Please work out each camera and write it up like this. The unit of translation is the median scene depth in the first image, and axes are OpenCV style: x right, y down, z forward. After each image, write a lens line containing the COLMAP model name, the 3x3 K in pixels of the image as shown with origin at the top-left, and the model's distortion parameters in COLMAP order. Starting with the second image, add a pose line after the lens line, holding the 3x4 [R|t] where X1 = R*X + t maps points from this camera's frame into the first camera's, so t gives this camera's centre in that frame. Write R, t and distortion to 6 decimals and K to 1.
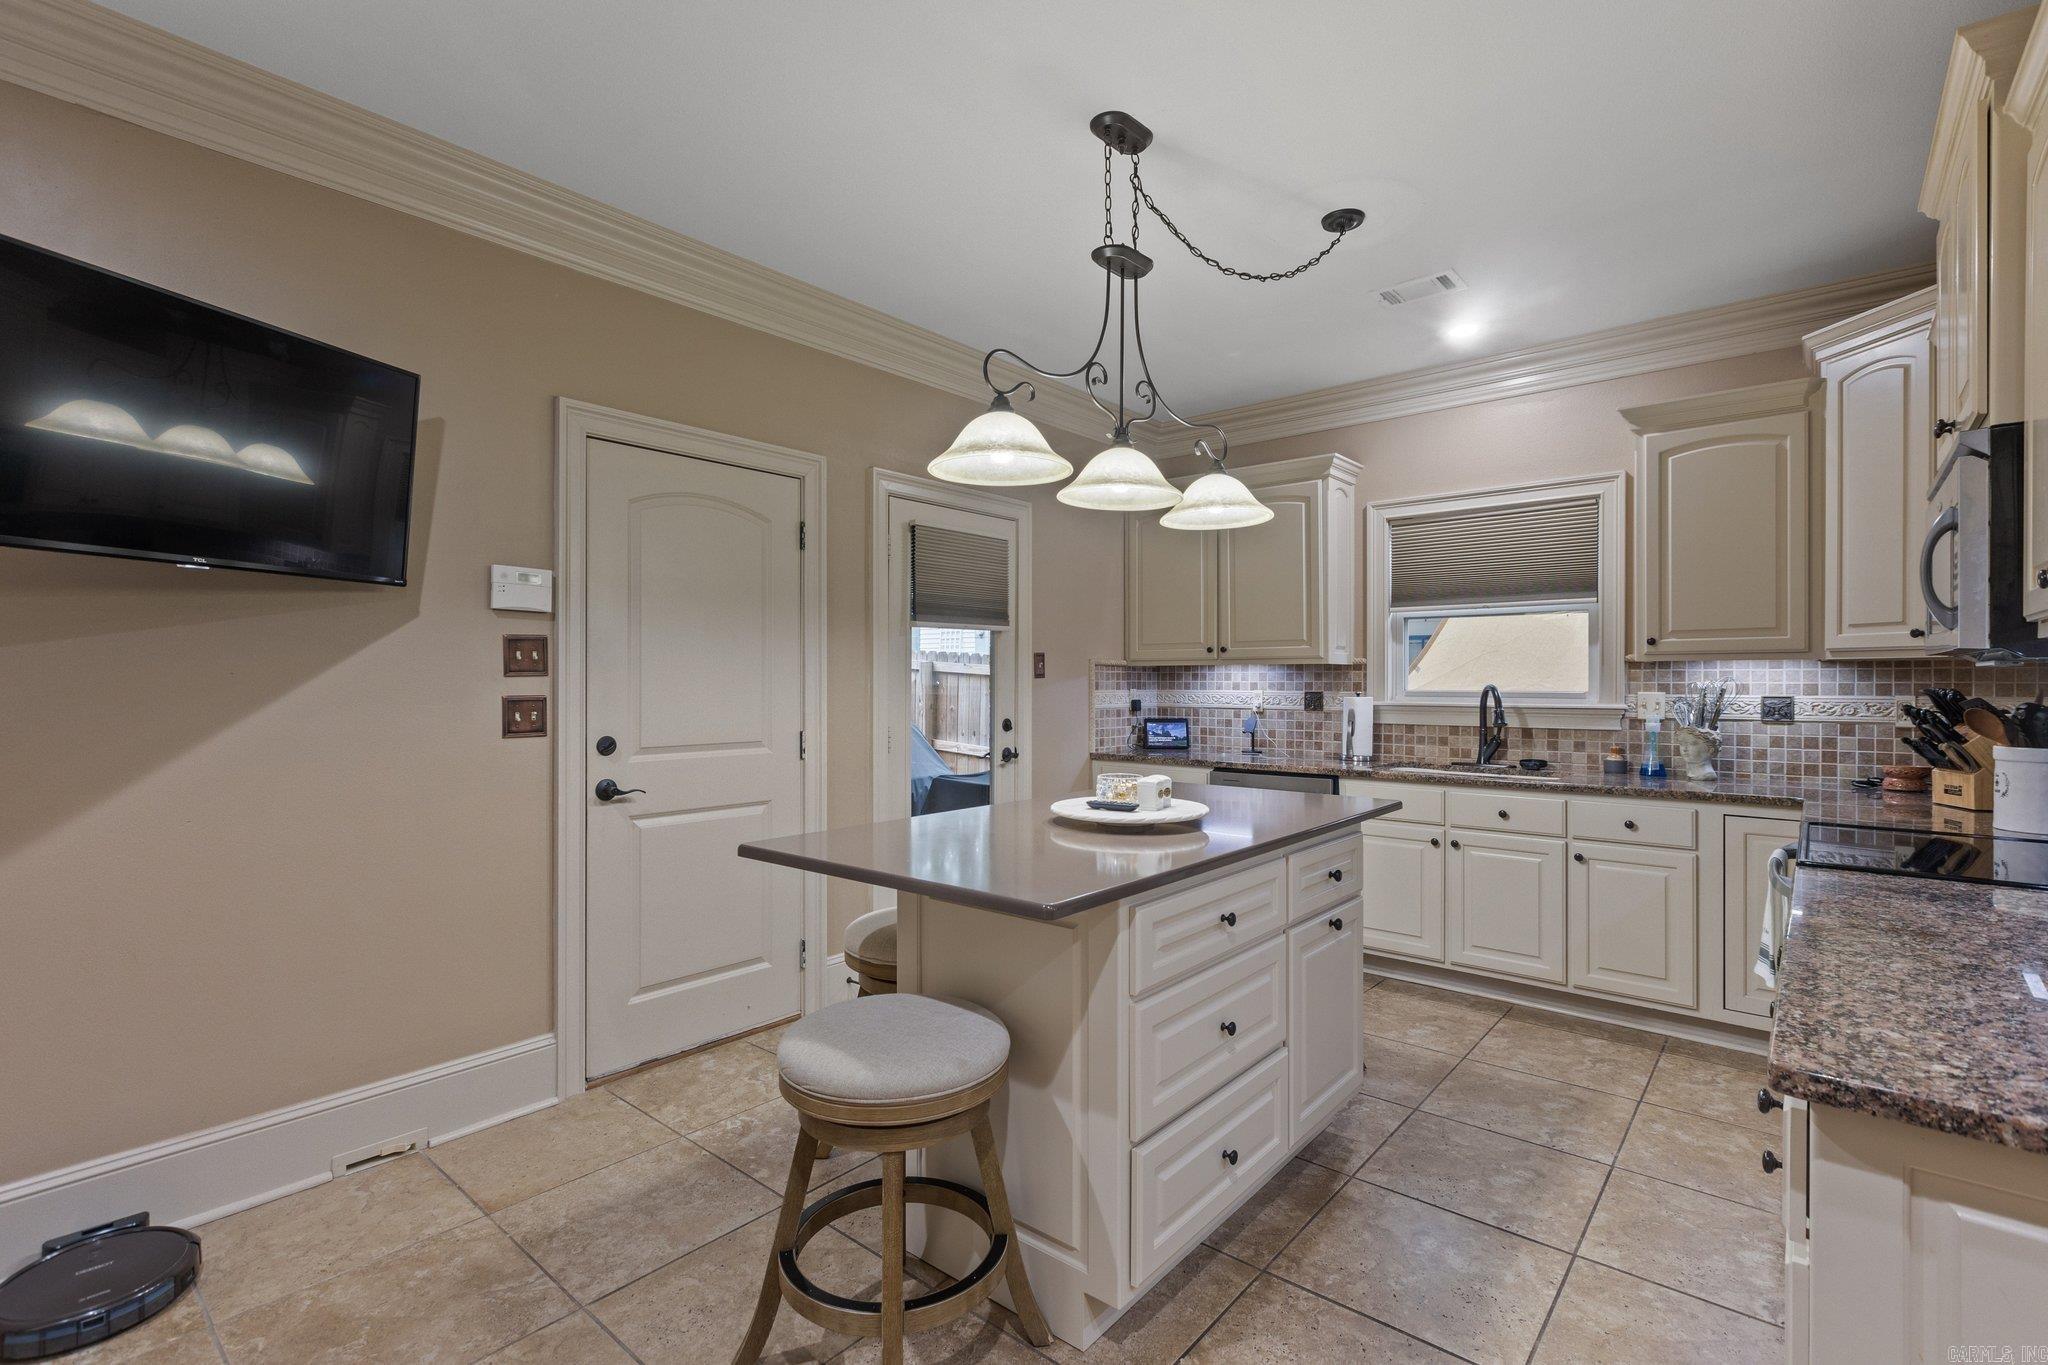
lens RADIAL K [[934.5, 0, 1025.0], [0, 934.5, 677.9], [0, 0, 1]] dist [0.002981, 0.000729]
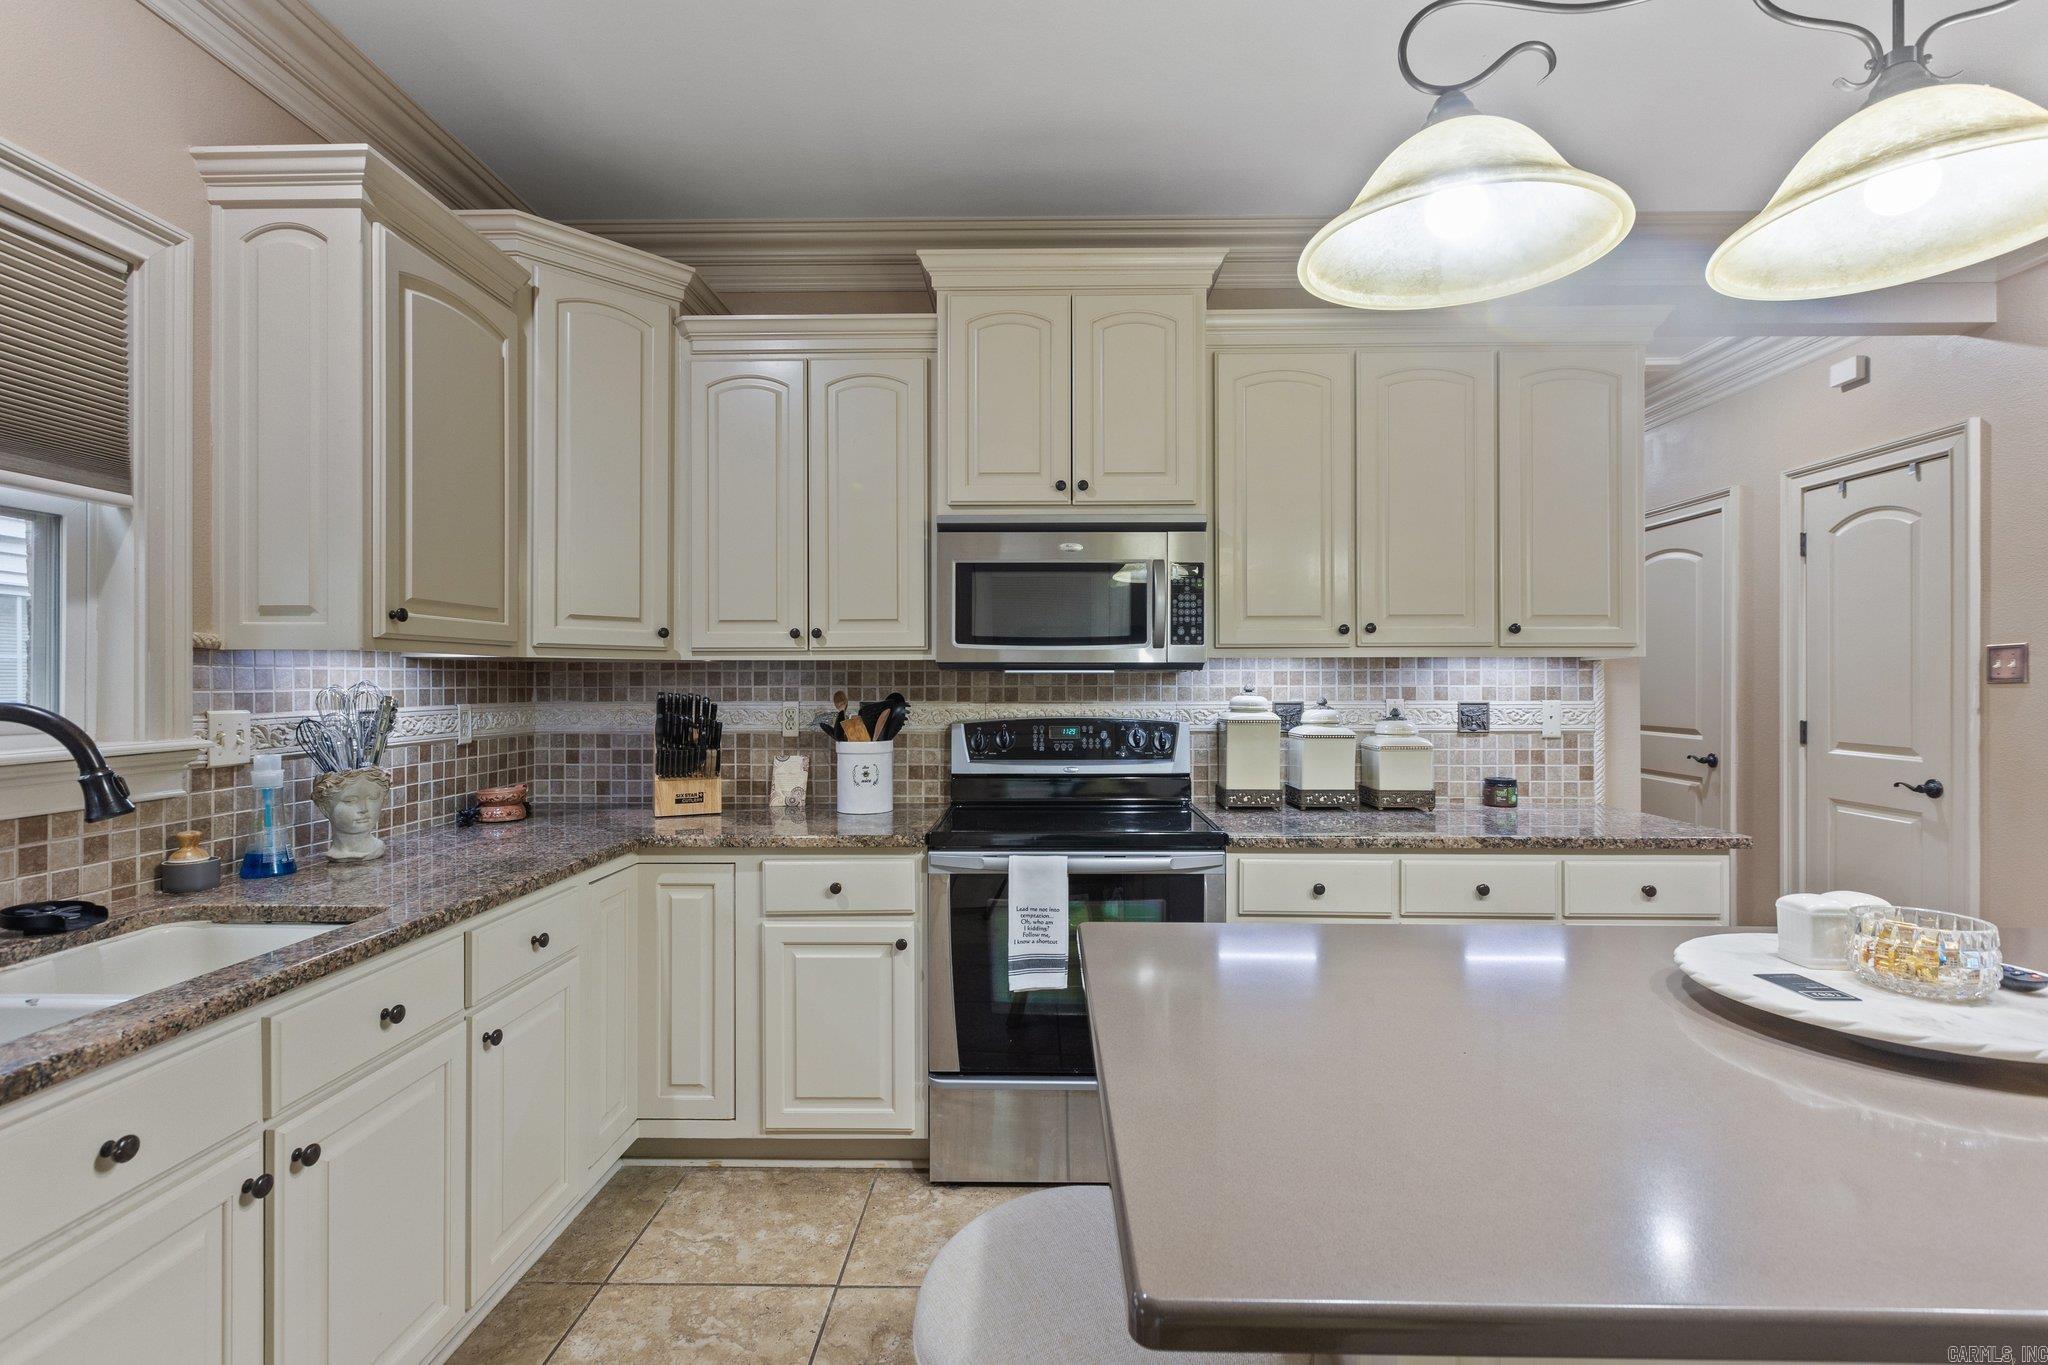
lens RADIAL K [[934.5, 0, 1025.0], [0, 934.5, 677.9], [0, 0, 1]] dist [0.002981, 0.000729]
pose [[-0.625710, 0.002771, 0.780051, 0.015745], [-0.000765, 0.999991, -0.004166, -0.000401], [-0.780055, -0.003203, -0.625703, 0.962477]]
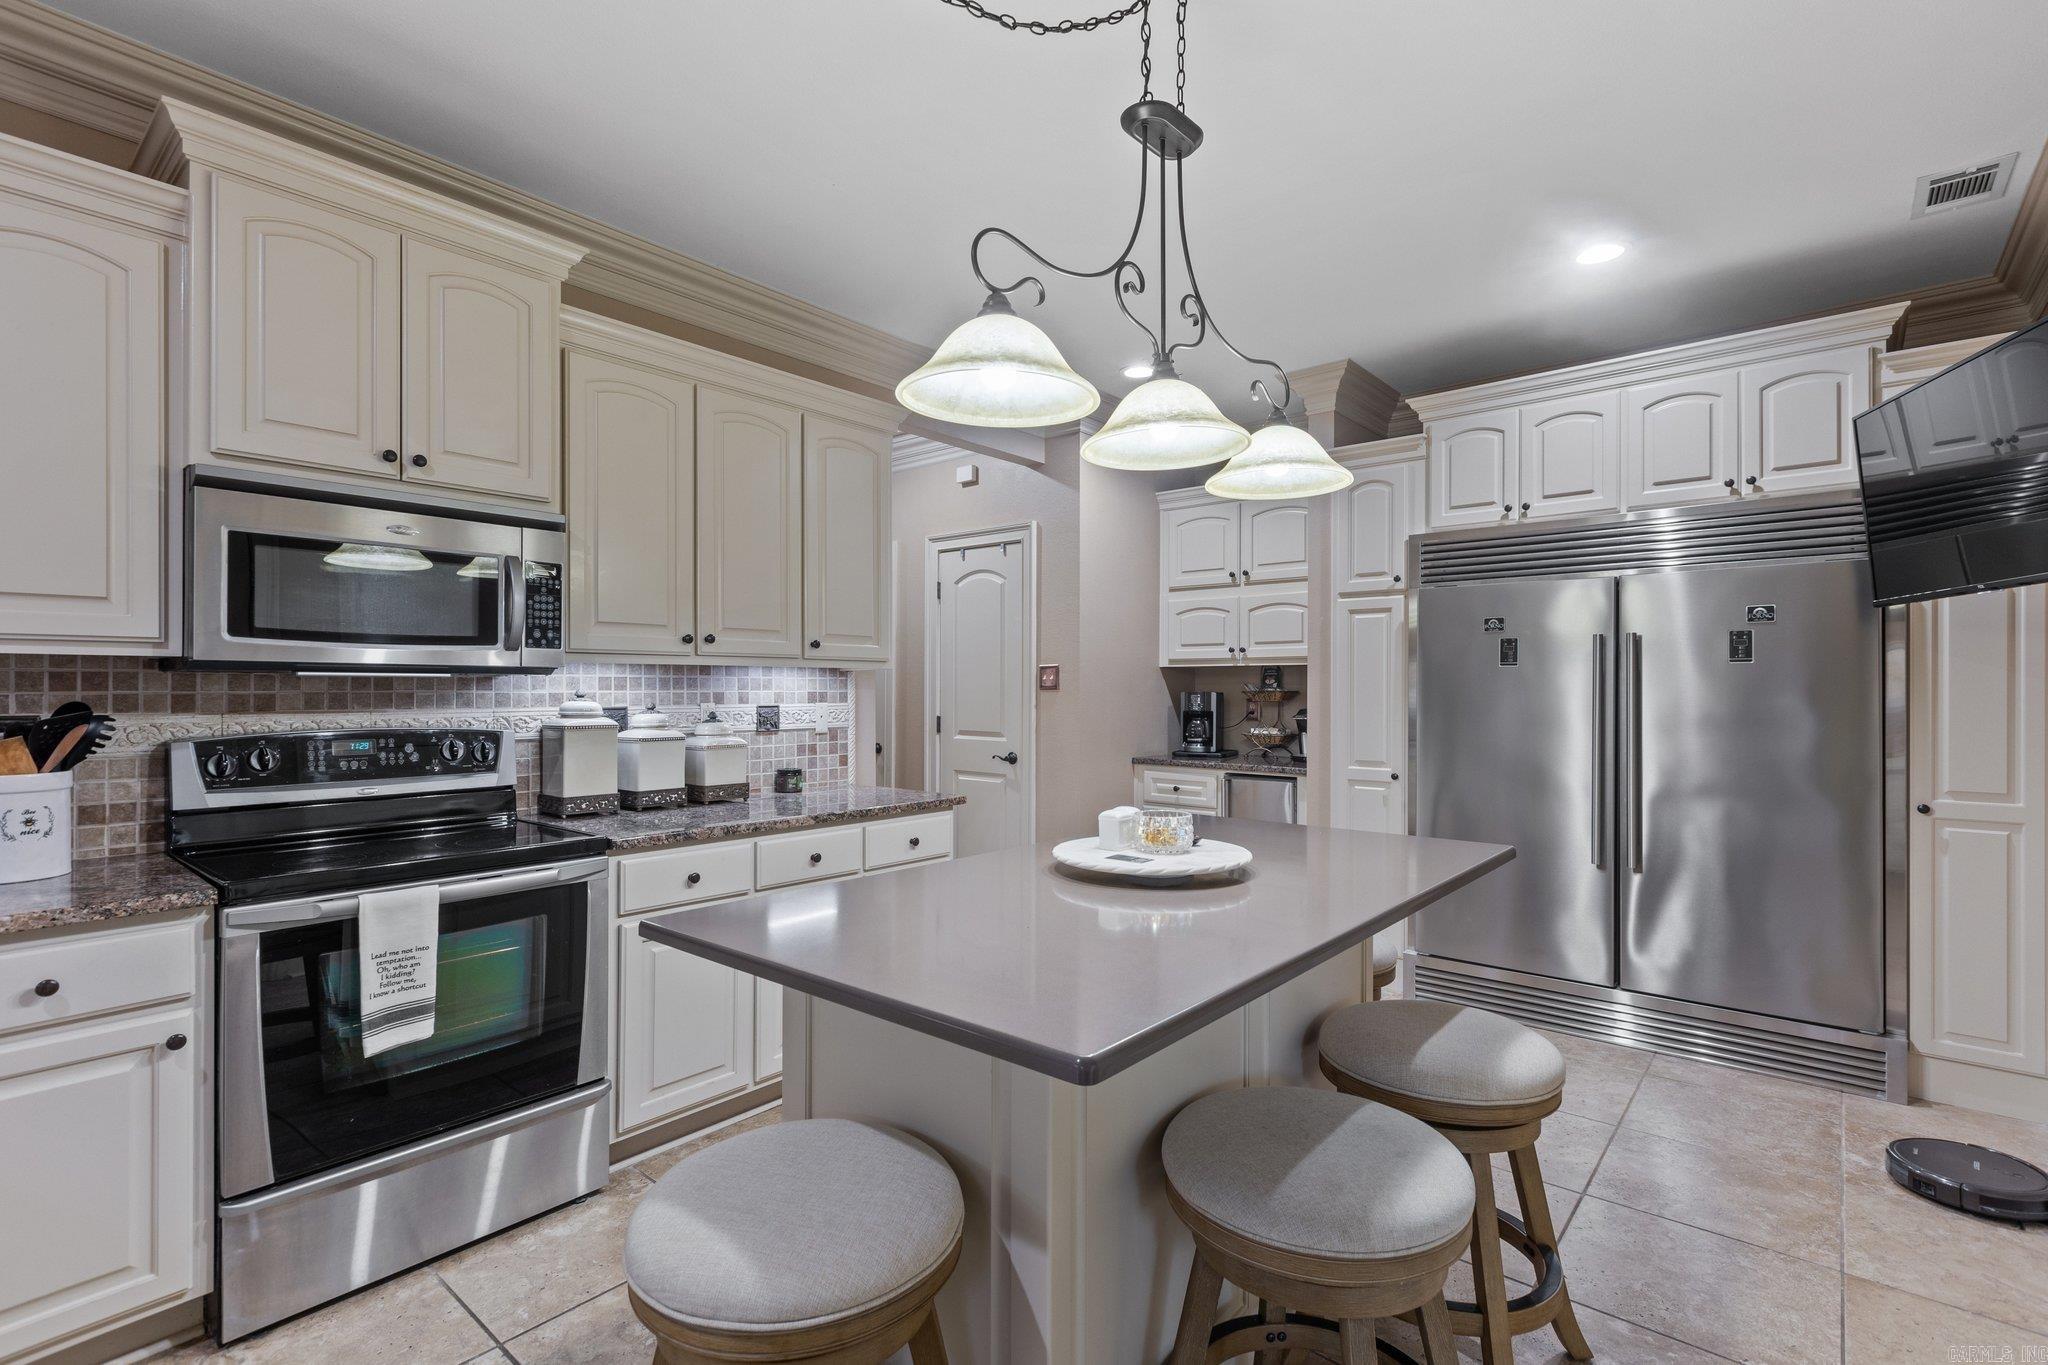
lens RADIAL K [[946.3, 0, 1030.2], [0, 946.3, 682.9], [0, 0, 1]] dist [0.001599, 0.000626]
pose [[-0.999993, -0.002906, 0.002460, 0.128770], [-0.002922, 0.999973, -0.006753, 0.000081], [-0.002440, -0.006760, -0.999974, 1.097440]]
